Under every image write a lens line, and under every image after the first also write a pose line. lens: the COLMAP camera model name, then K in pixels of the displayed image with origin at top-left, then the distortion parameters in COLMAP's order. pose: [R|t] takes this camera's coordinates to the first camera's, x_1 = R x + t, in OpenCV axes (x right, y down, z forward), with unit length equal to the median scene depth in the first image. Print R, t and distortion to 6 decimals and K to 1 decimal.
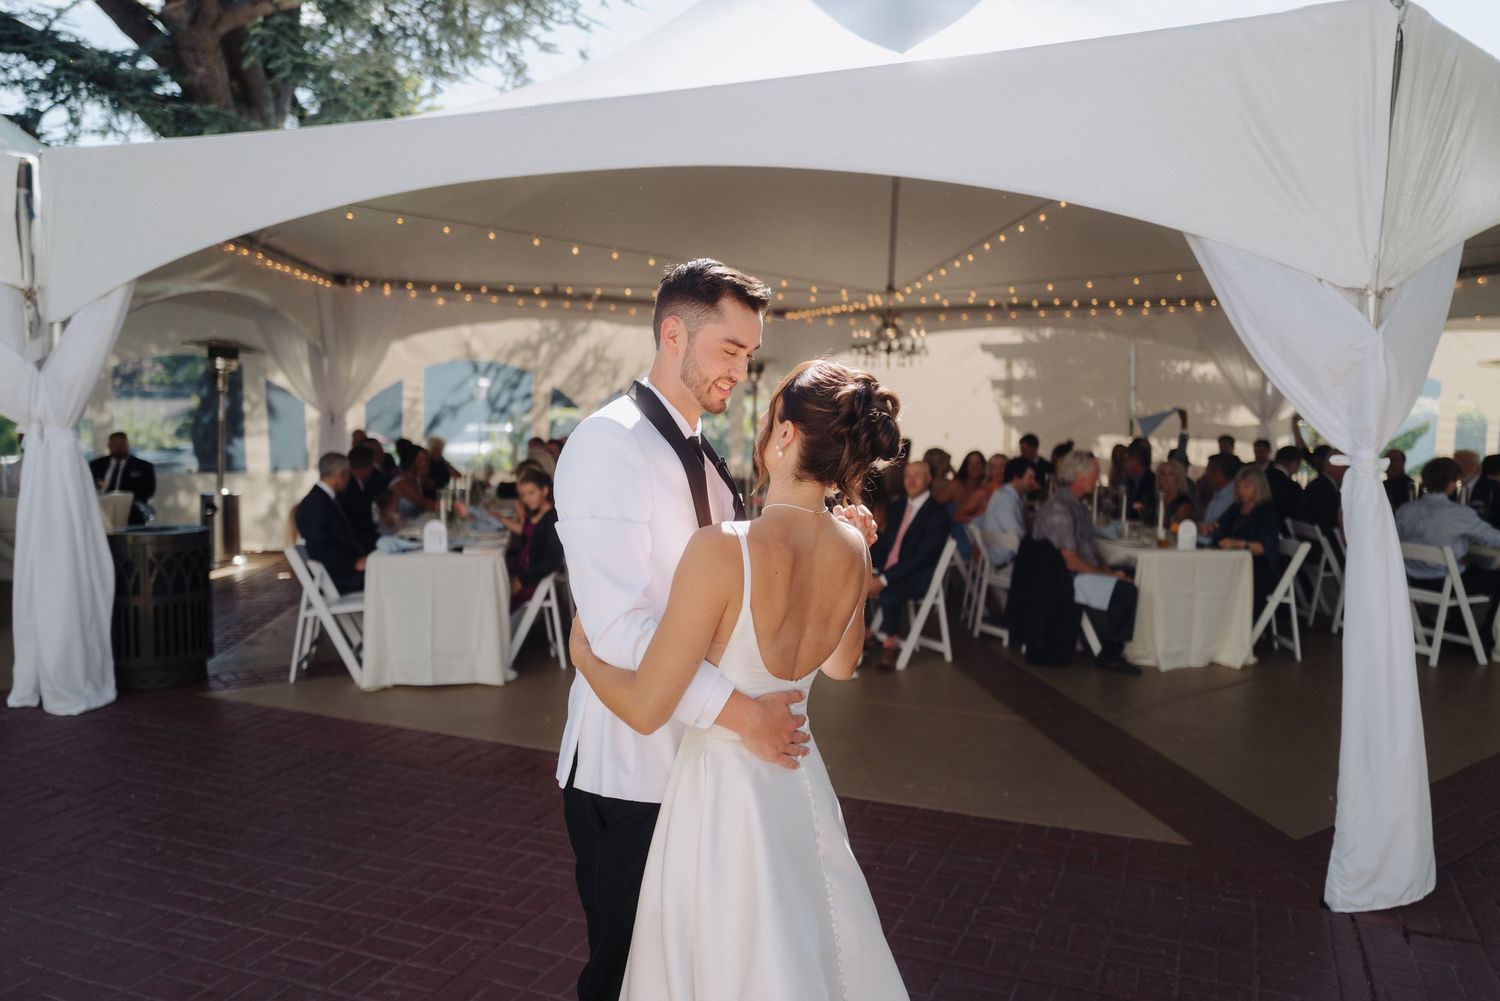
lens RADIAL K [[1131.4, 0, 751.8], [0, 1131.4, 501.8], [0, 0, 1]] dist [-0.038175, 0.049604]
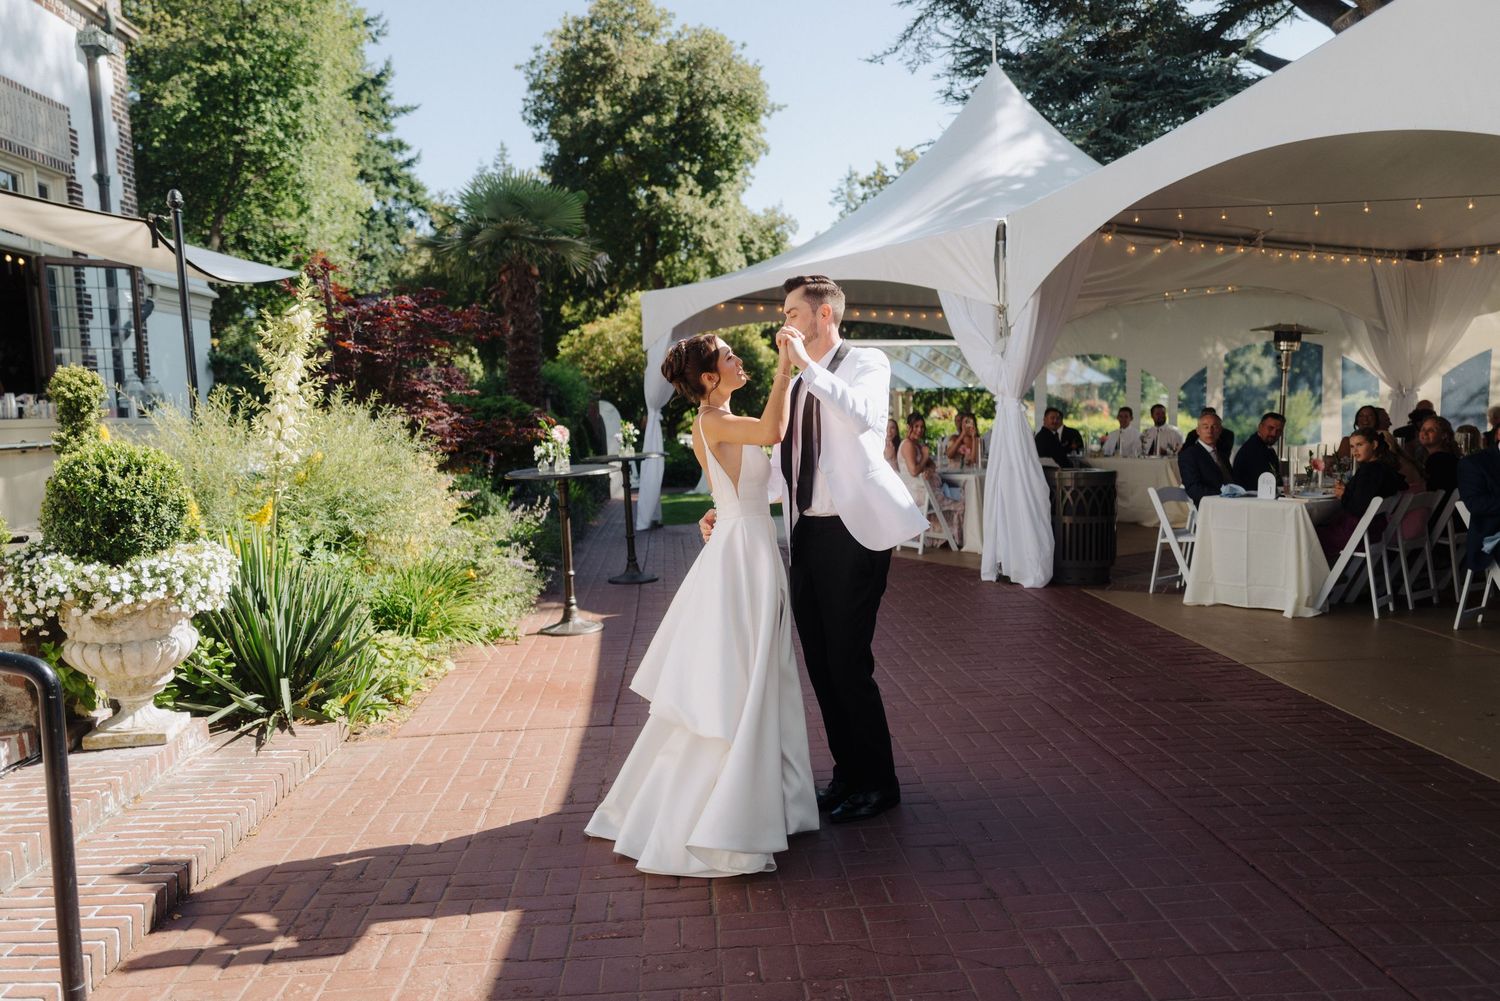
lens RADIAL K [[1159.5, 0, 751.6], [0, 1159.5, 502.6], [0, 0, 1]] dist [-0.027526, 0.027419]
pose [[0.444545, 0.053580, -0.894153, 0.463872], [-0.048762, 0.998177, 0.035570, 0.027351], [0.894428, 0.027789, 0.446347, 0.006421]]
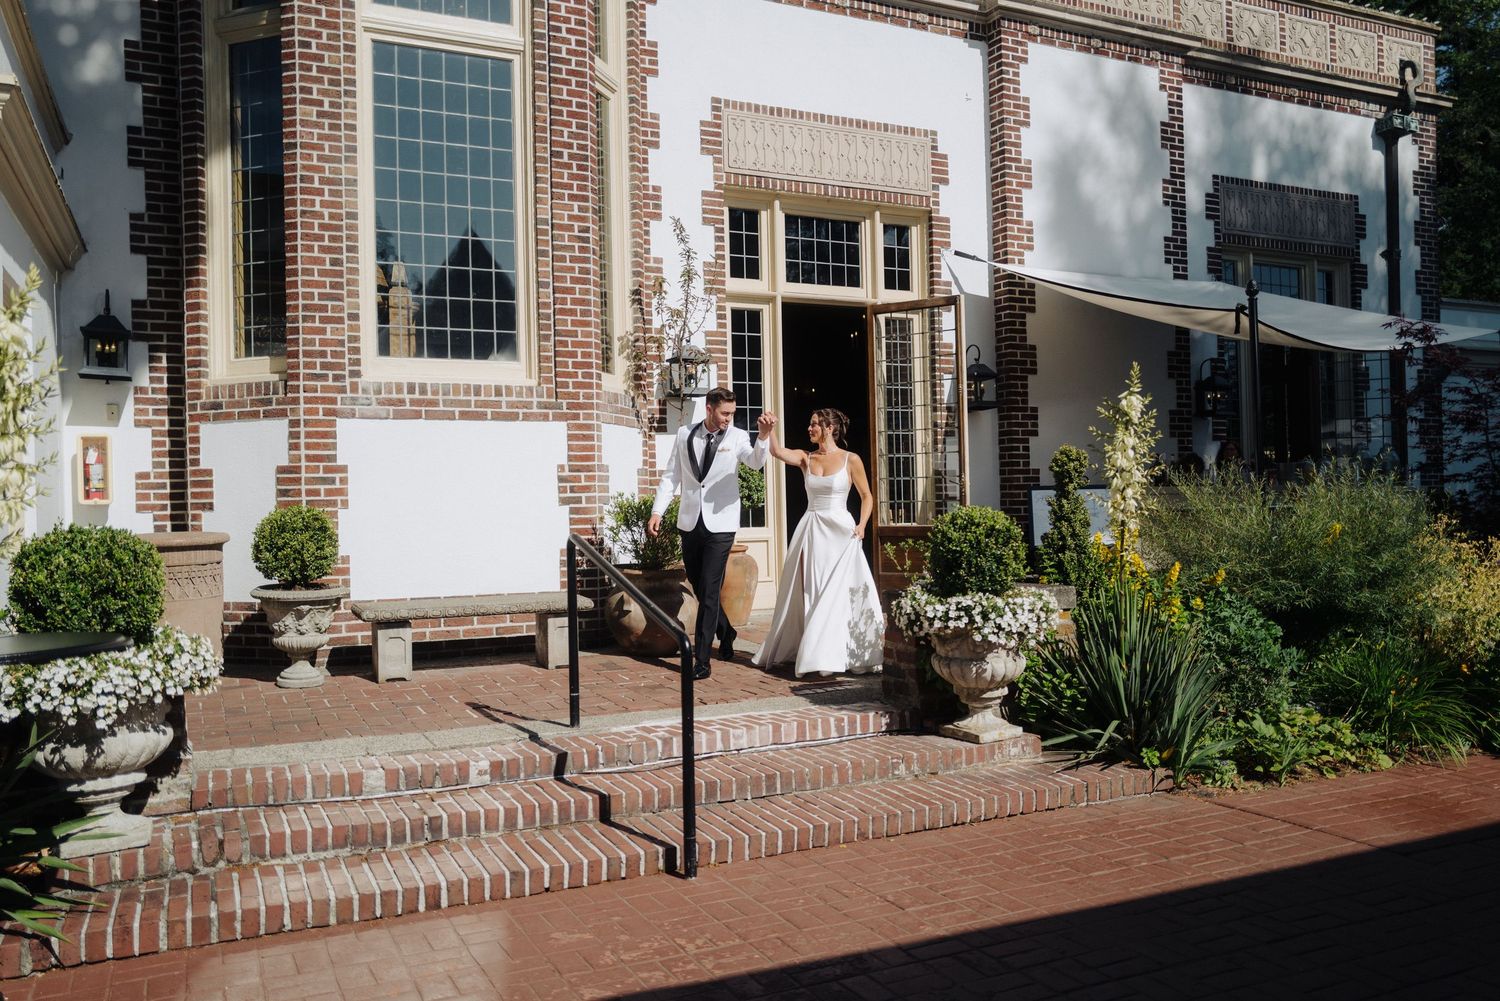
lens RADIAL K [[1161.6, 0, 747.0], [0, 1161.6, 493.6], [0, 0, 1]] dist [-0.027999, 0.045758]
pose [[-0.664712, -0.003281, -0.747092, 0.478774], [-0.057159, 0.997283, 0.046477, -0.002660], [0.744910, 0.073597, -0.663093, 0.371799]]
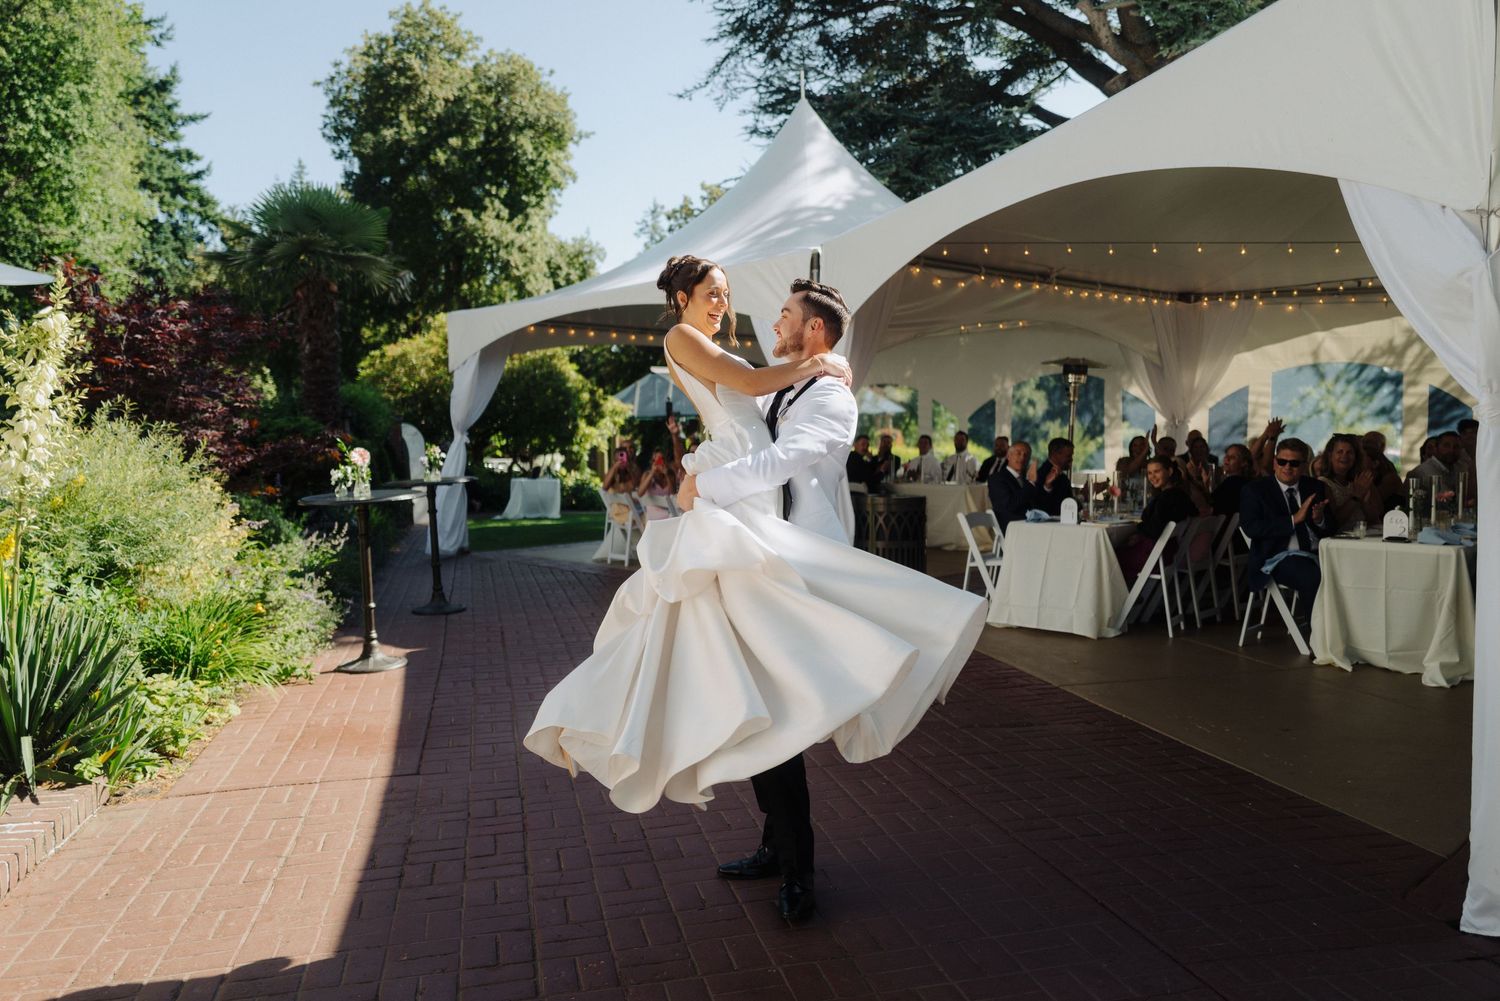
lens RADIAL K [[1131.4, 0, 751.8], [0, 1131.4, 501.8], [0, 0, 1]] dist [-0.038175, 0.049604]
pose [[0.590312, 0.034127, -0.806454, 0.417079], [-0.050367, 0.998716, 0.005395, 0.027211], [0.805602, 0.037434, 0.591273, 0.020763]]
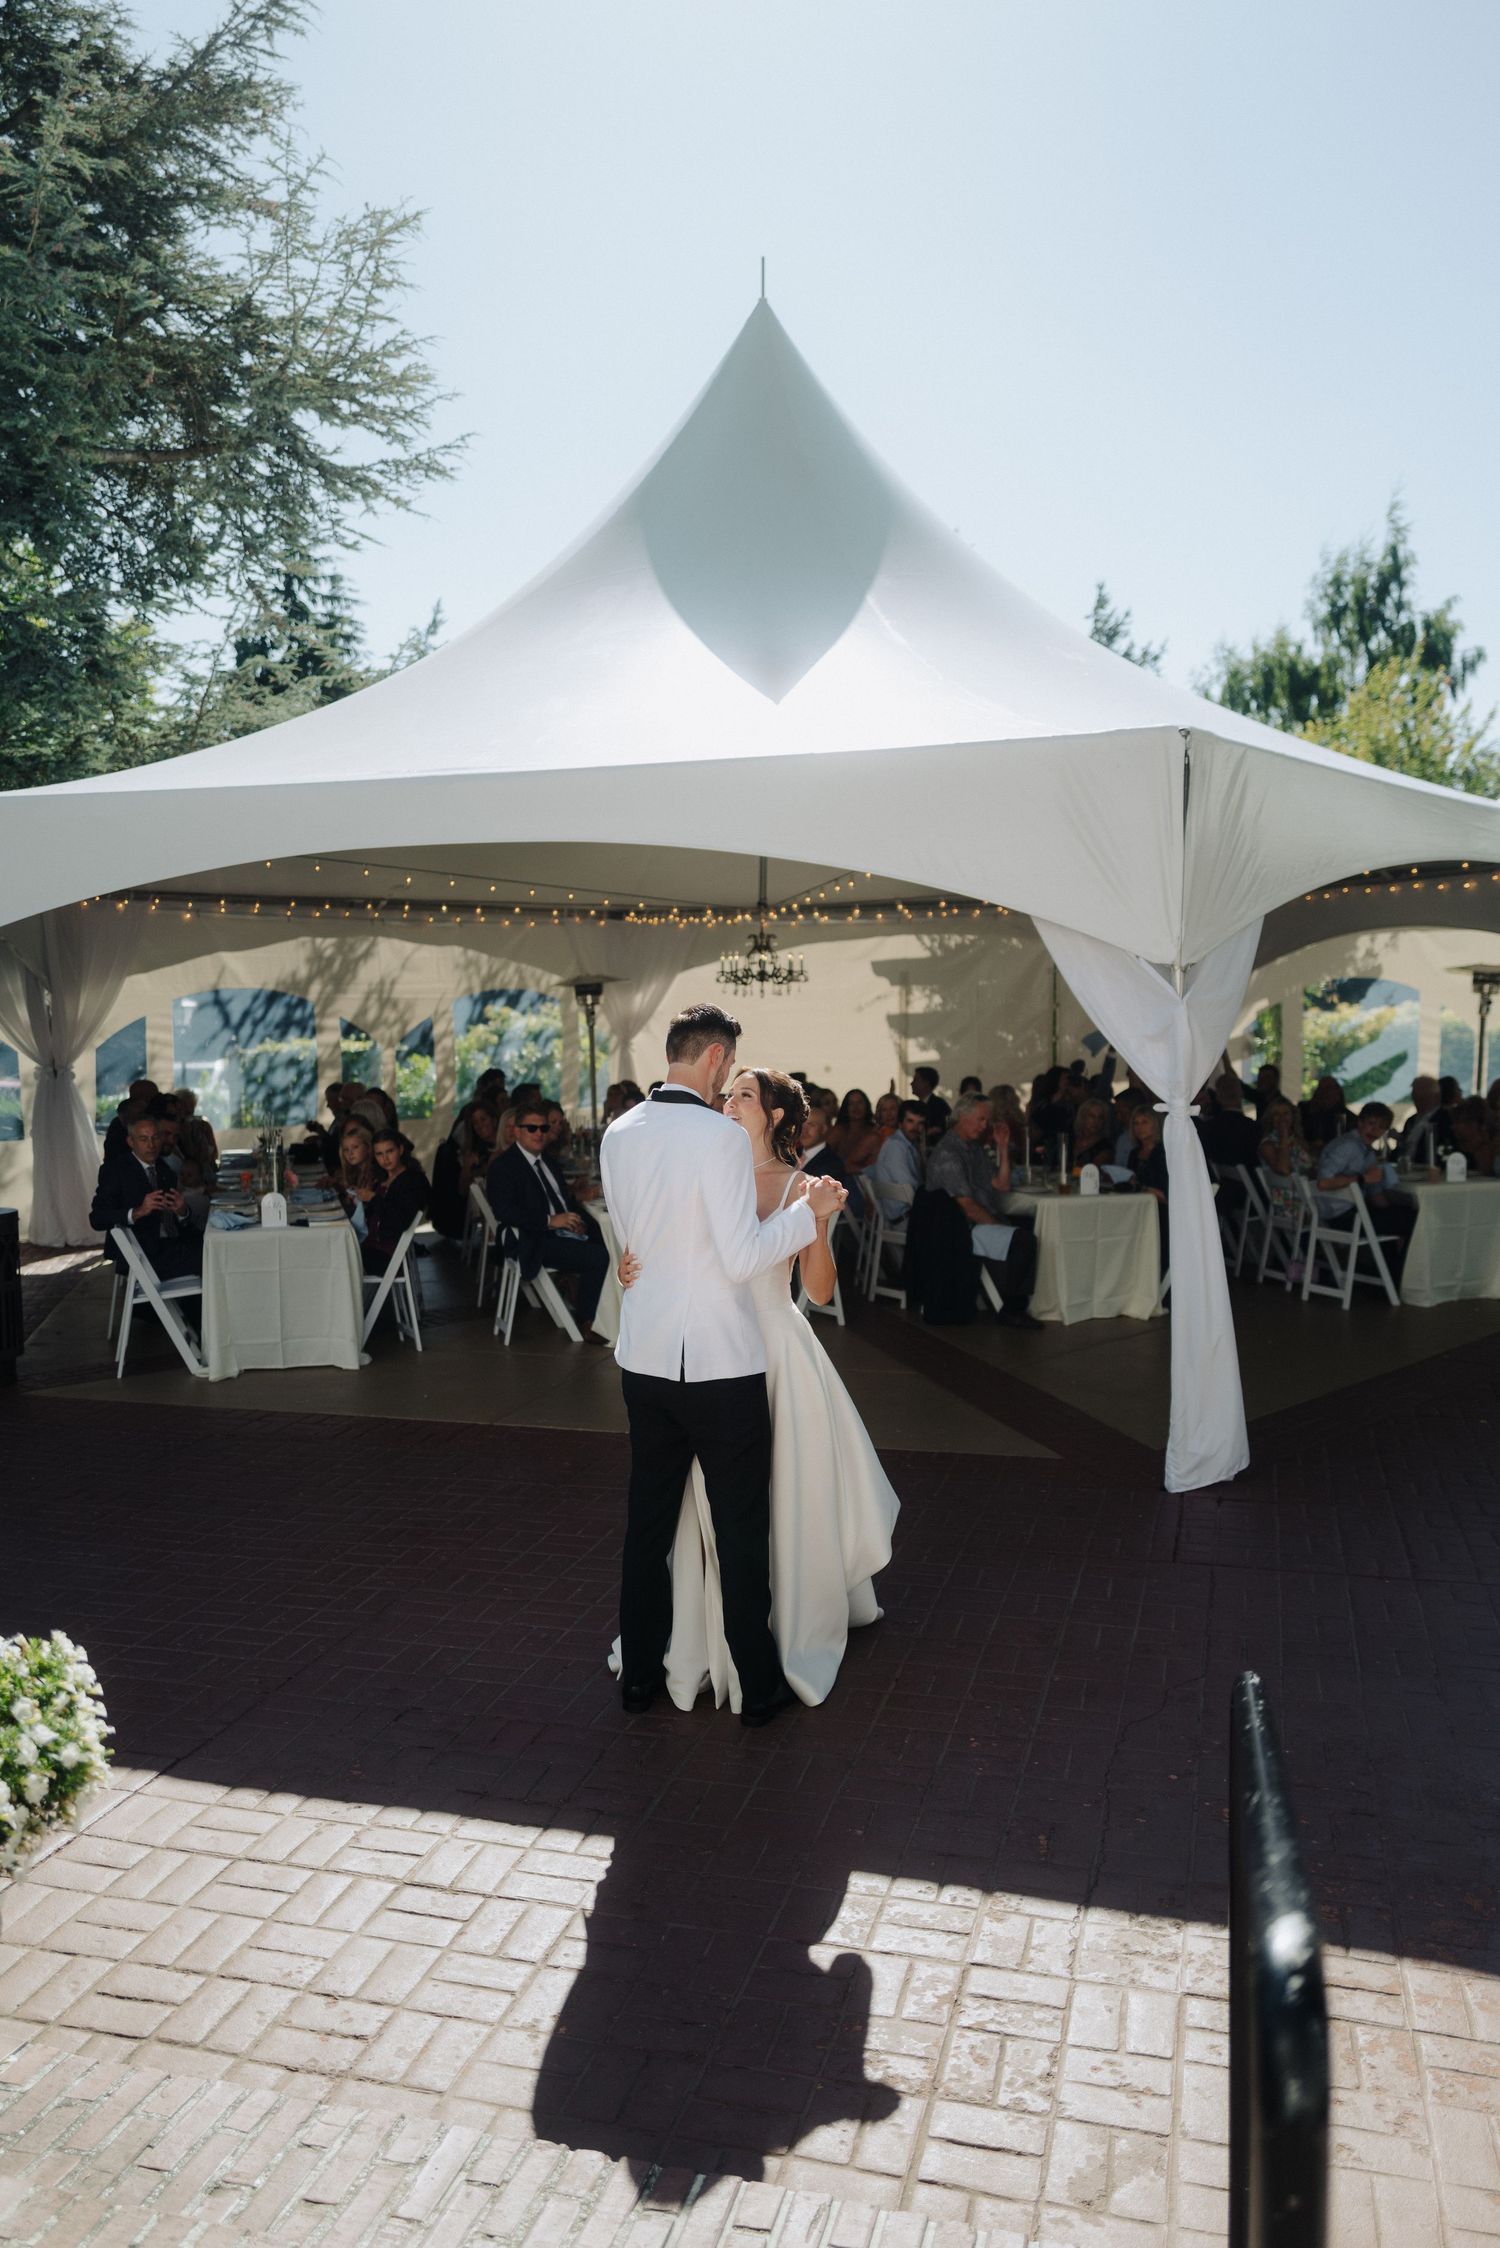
lens RADIAL K [[1695.6, 0, 752.7], [0, 1695.6, 1123.4], [0, 0, 1]] dist [-0.038175, 0.049604]
pose [[0.992204, -0.030680, 0.120789, -0.053785], [0.032878, 0.999327, -0.016243, -0.002807], [-0.120209, 0.020088, 0.992545, -0.329754]]
